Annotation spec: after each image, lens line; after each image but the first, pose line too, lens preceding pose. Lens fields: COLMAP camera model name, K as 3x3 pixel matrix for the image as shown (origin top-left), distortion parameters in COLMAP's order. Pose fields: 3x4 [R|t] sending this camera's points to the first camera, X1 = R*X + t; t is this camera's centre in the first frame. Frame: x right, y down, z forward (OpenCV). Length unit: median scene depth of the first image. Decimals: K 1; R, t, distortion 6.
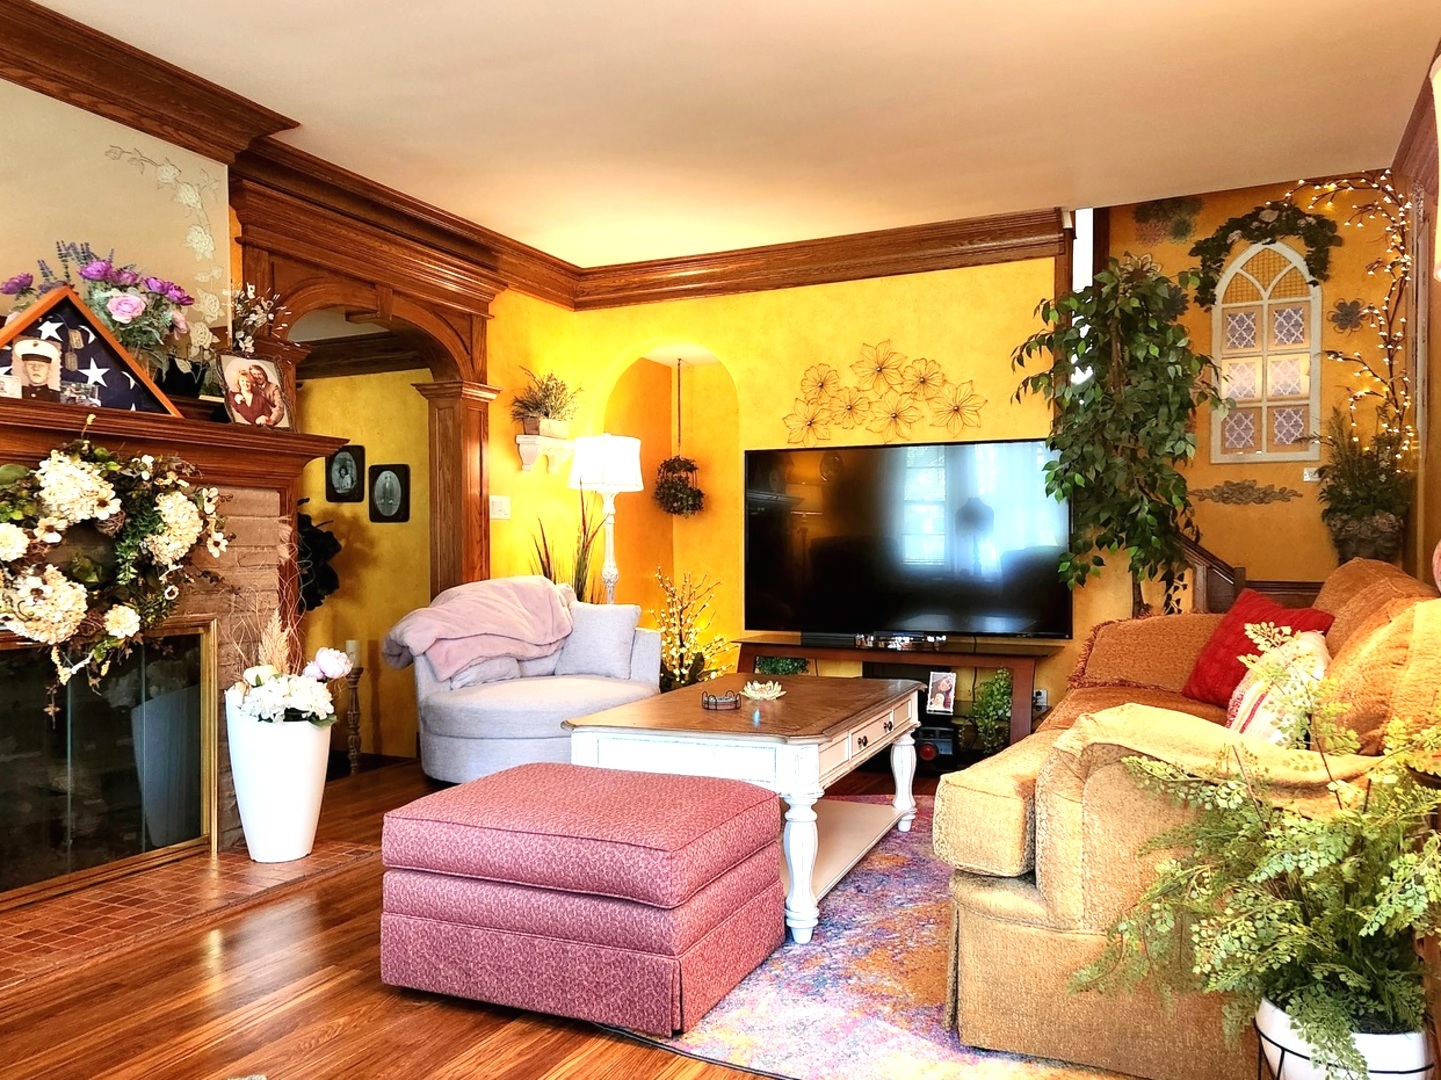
lens RADIAL K [[1128.8, 0, 715.3], [0, 1128.8, 562.0], [0, 0, 1]] dist [0.086316, -0.068354]
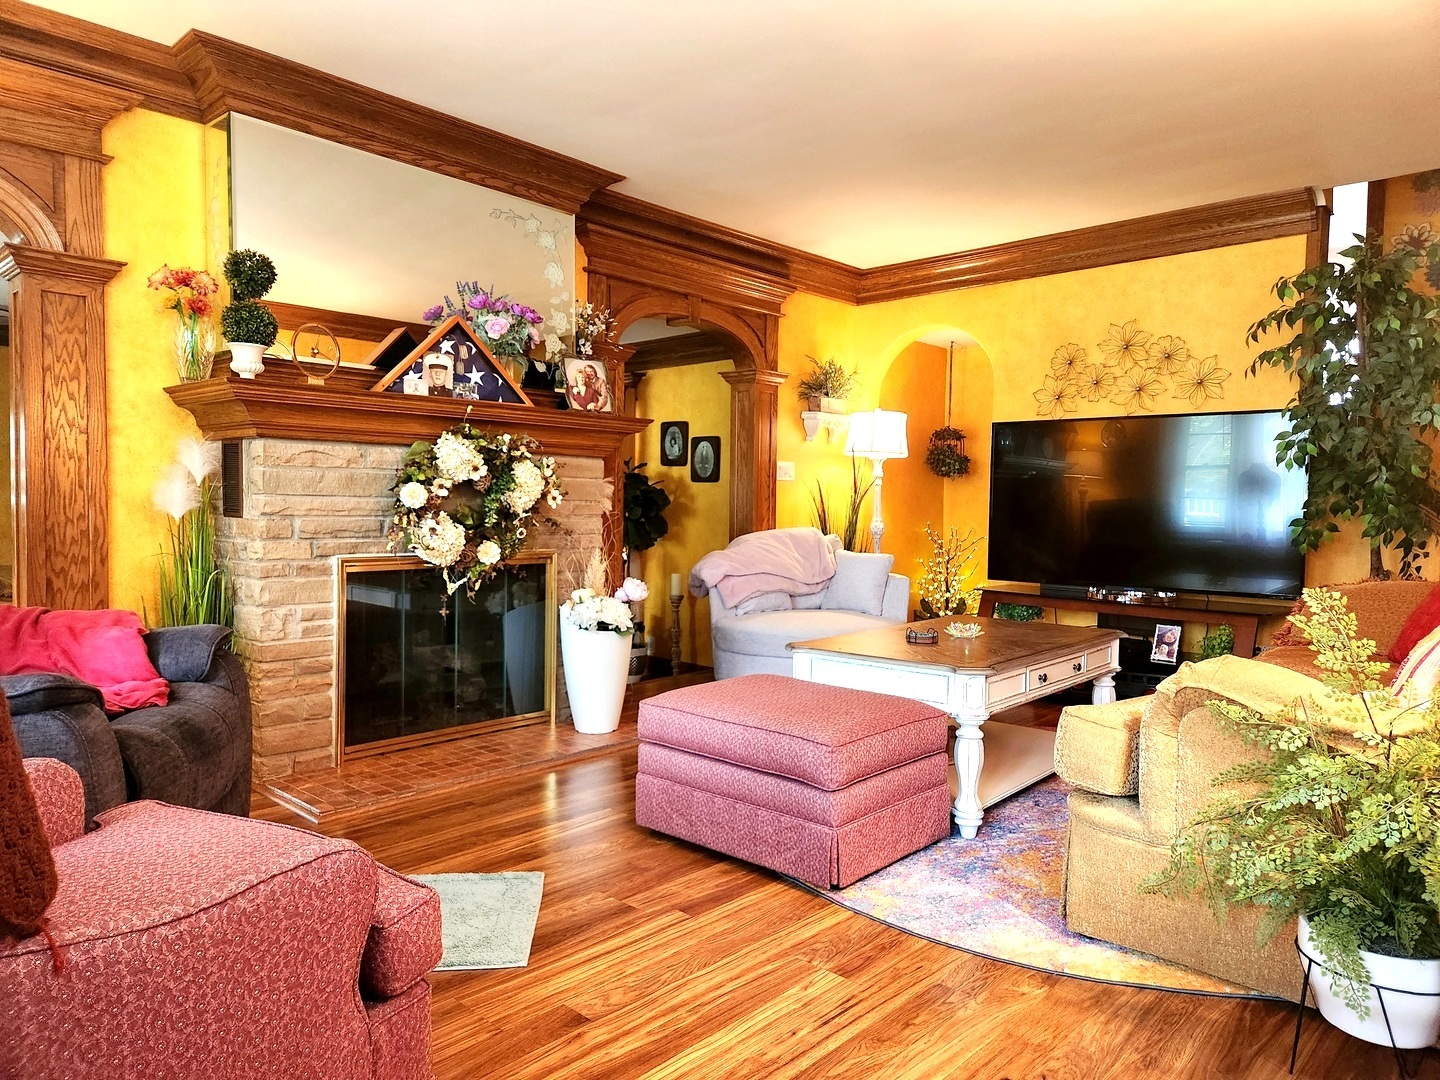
lens RADIAL K [[975.5, 0, 721.3], [0, 975.5, 544.9], [0, 0, 1]] dist [0.087020, -0.071988]
pose [[0.952339, 0.031672, -0.303393, 0.096445], [-0.022296, 0.999162, 0.034320, -0.004237], [0.304226, -0.025920, 0.952247, -0.047323]]
